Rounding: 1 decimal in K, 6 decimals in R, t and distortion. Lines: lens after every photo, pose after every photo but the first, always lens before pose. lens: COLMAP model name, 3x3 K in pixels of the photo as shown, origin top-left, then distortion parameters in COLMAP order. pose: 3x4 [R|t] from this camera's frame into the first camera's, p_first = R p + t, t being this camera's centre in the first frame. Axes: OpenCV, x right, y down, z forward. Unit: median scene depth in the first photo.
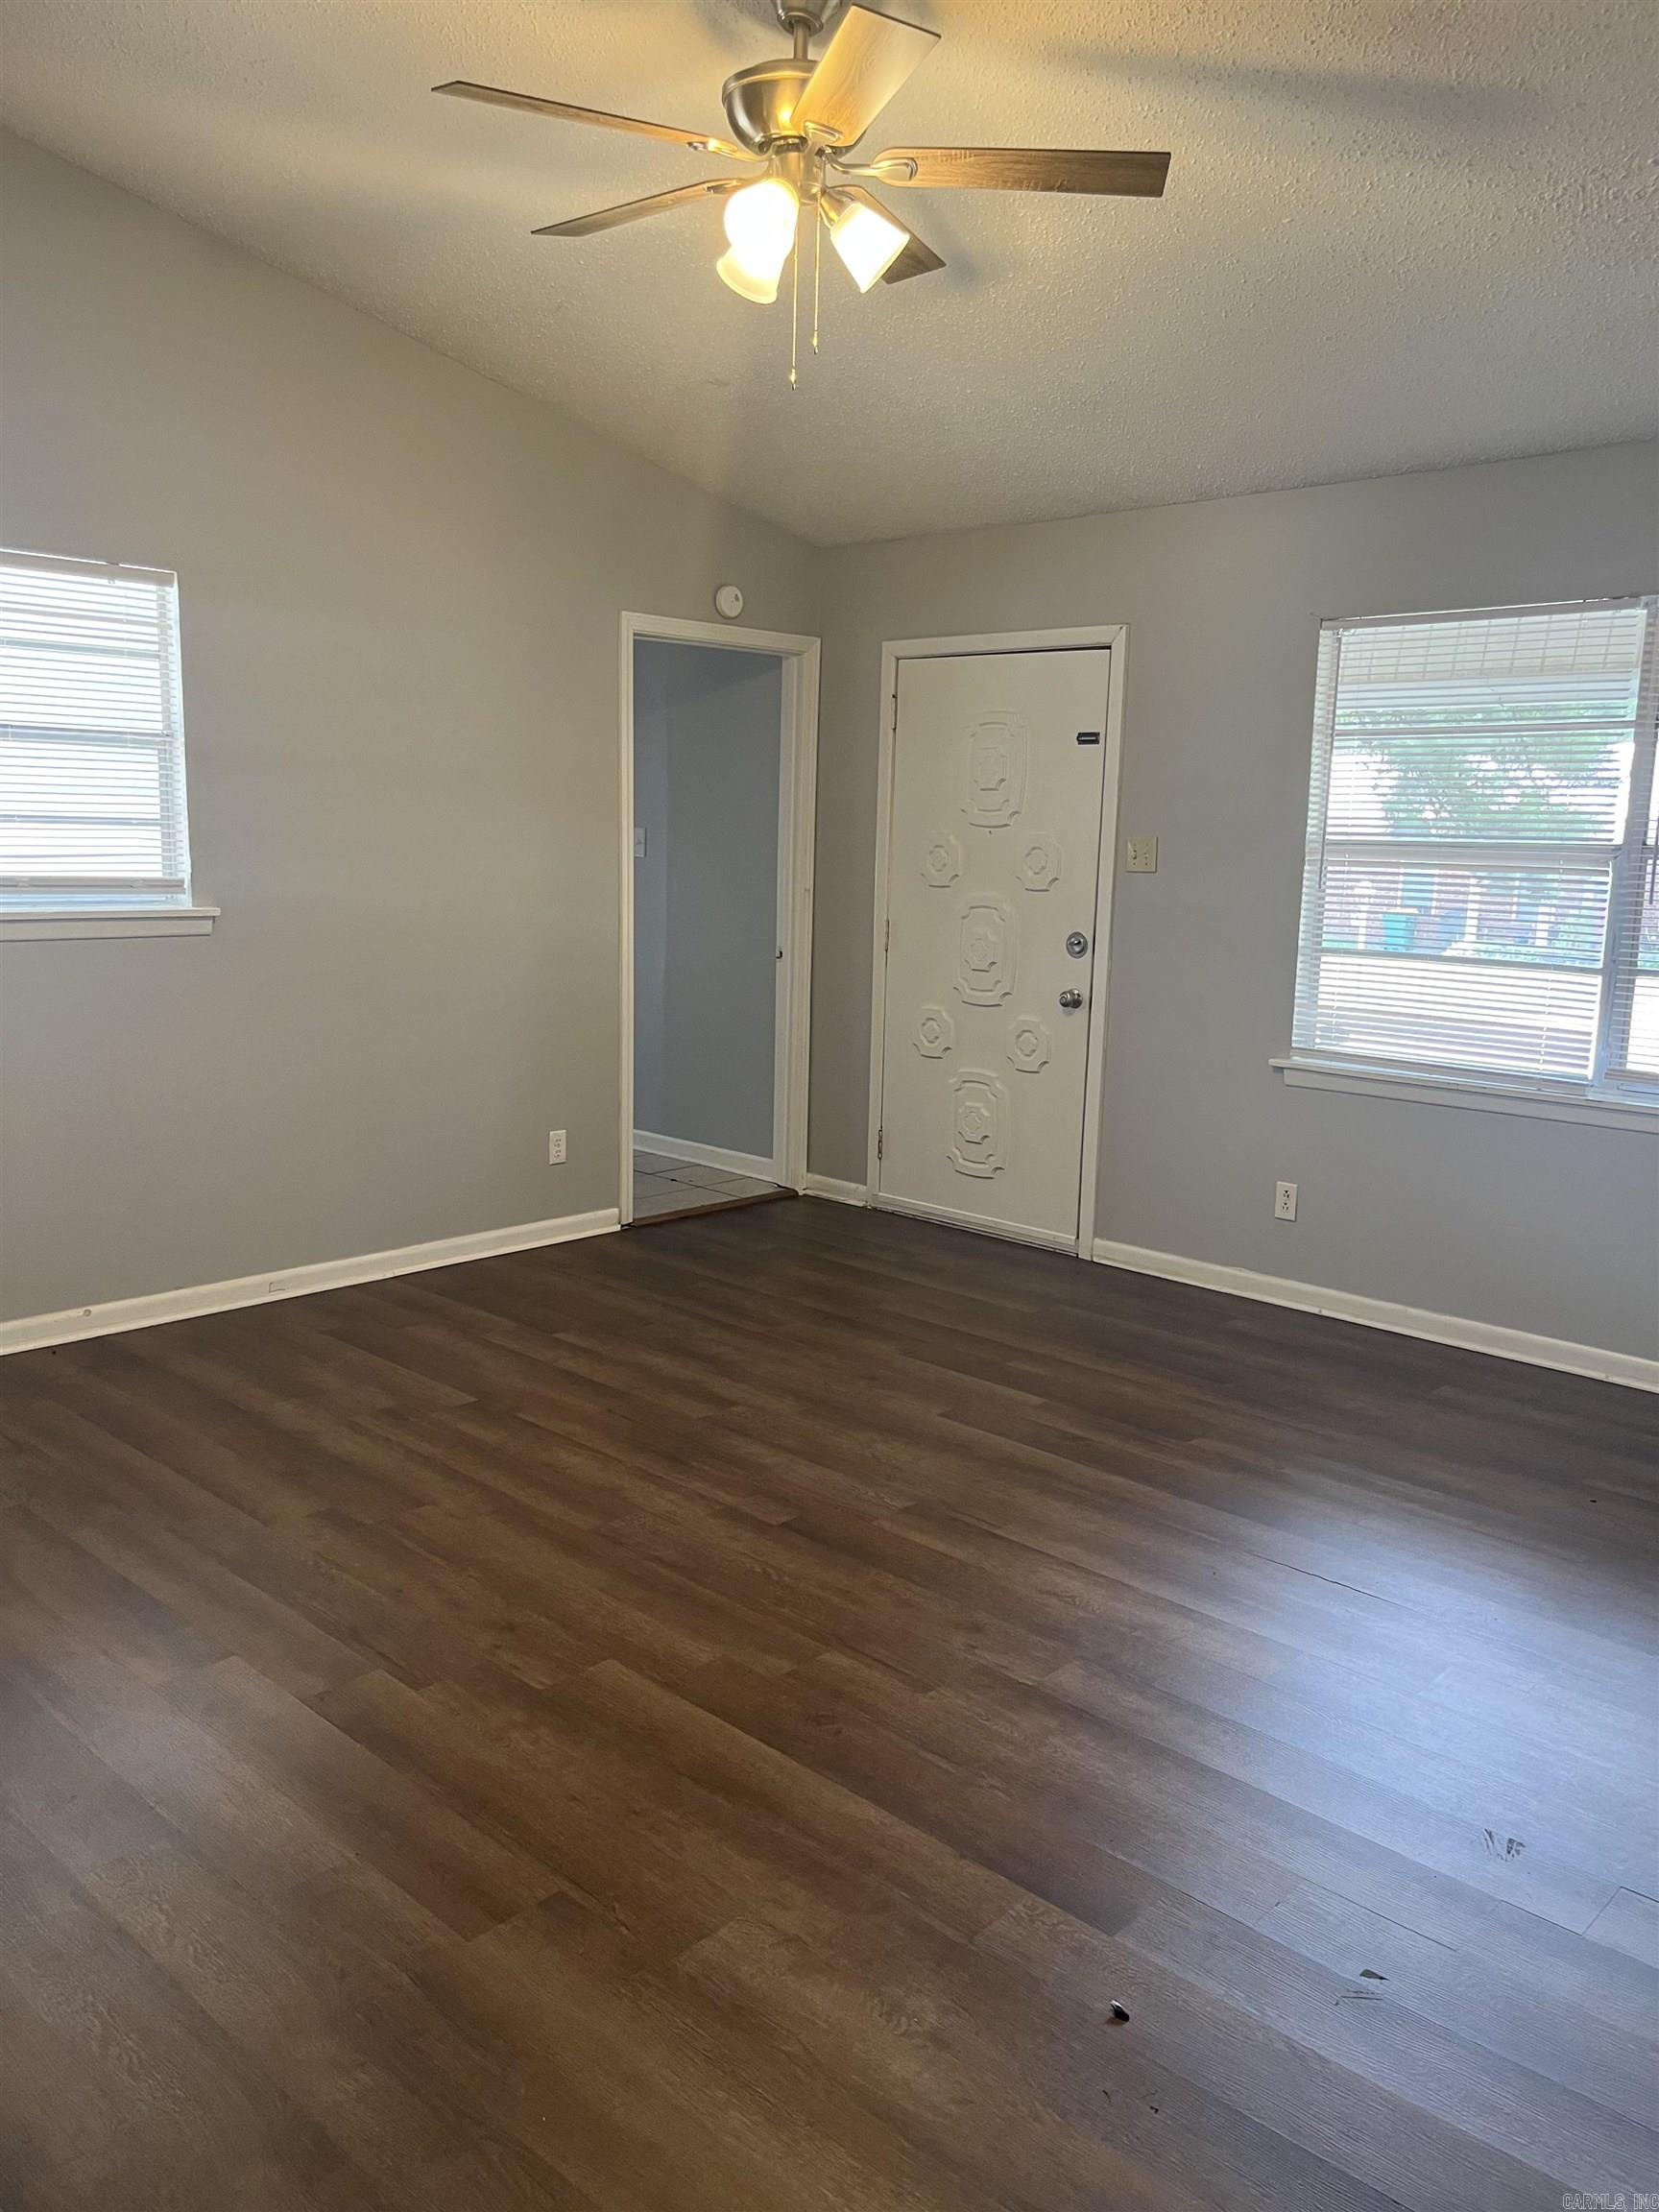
lens RADIAL K [[1681.9, 0, 830.0], [0, 1681.9, 1106.3], [0, 0, 1]] dist [0.057794, -0.084448]
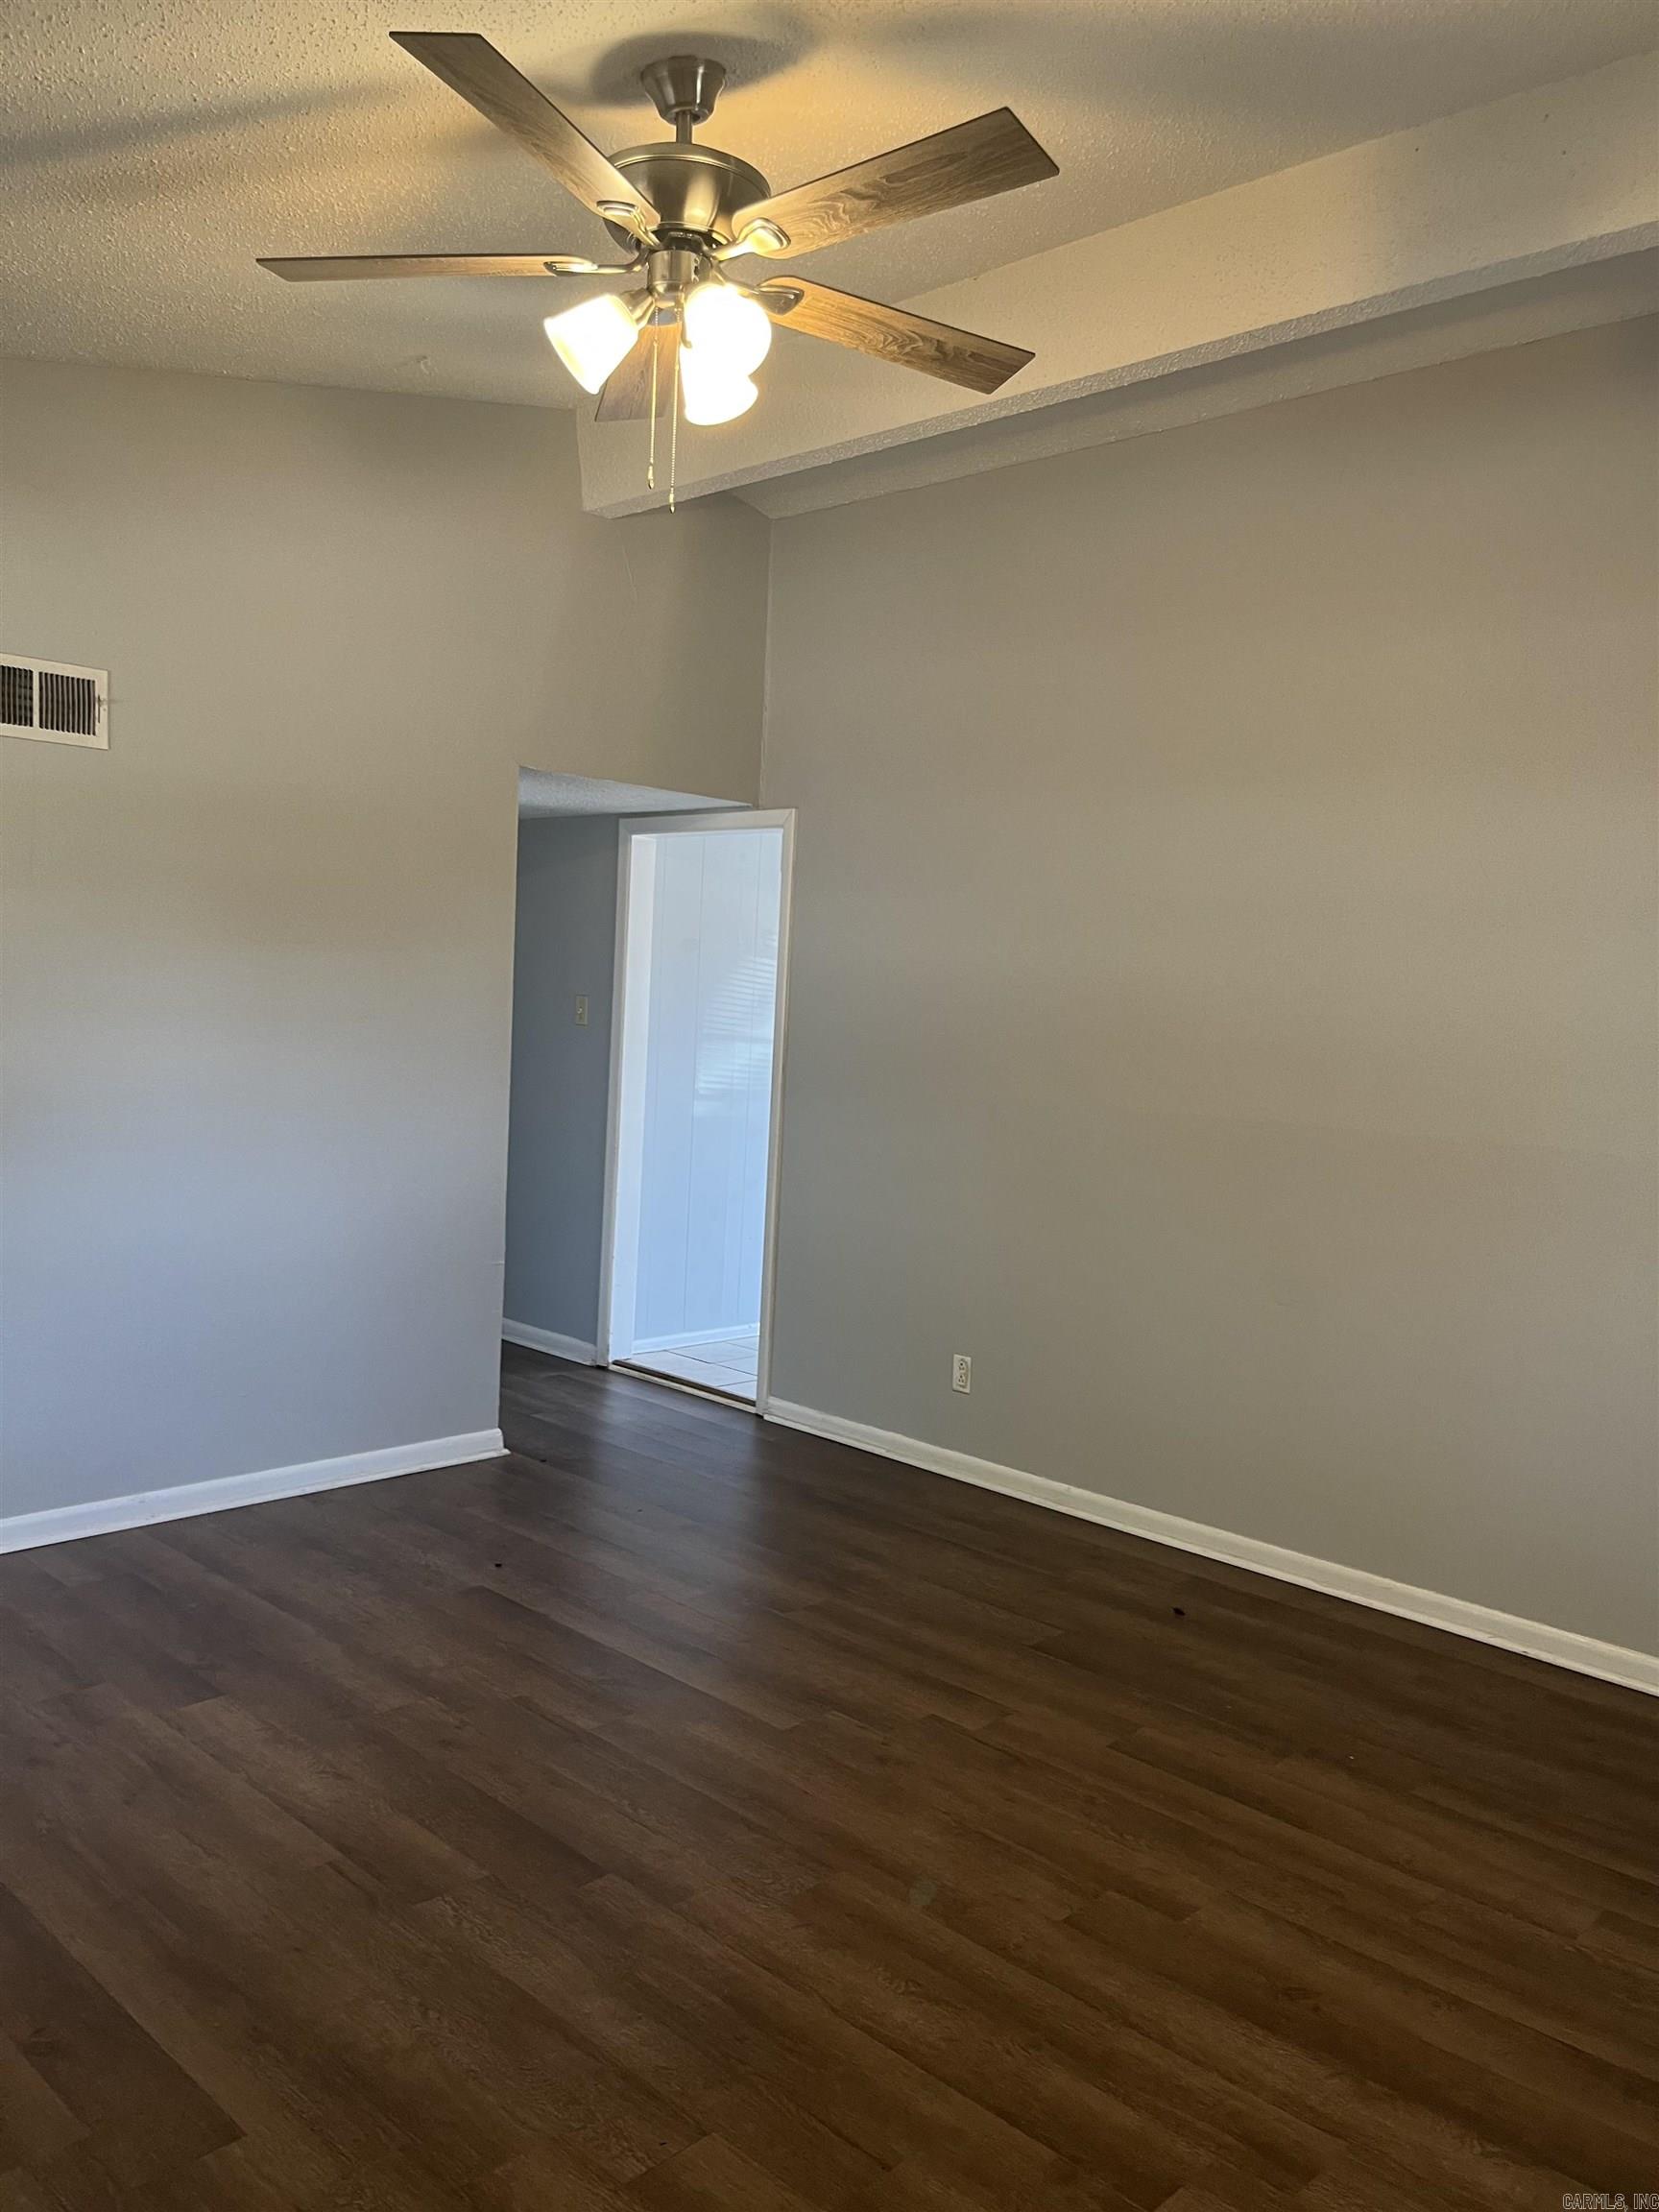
lens RADIAL K [[1681.9, 0, 829.4], [0, 1681.9, 1105.8], [0, 0, 1]] dist [0.057794, -0.084448]
pose [[-0.997619, -0.068882, -0.003522, -0.102374], [-0.067827, 0.970525, 0.231257, -0.284691], [-0.012511, 0.230945, -0.972886, 1.617756]]
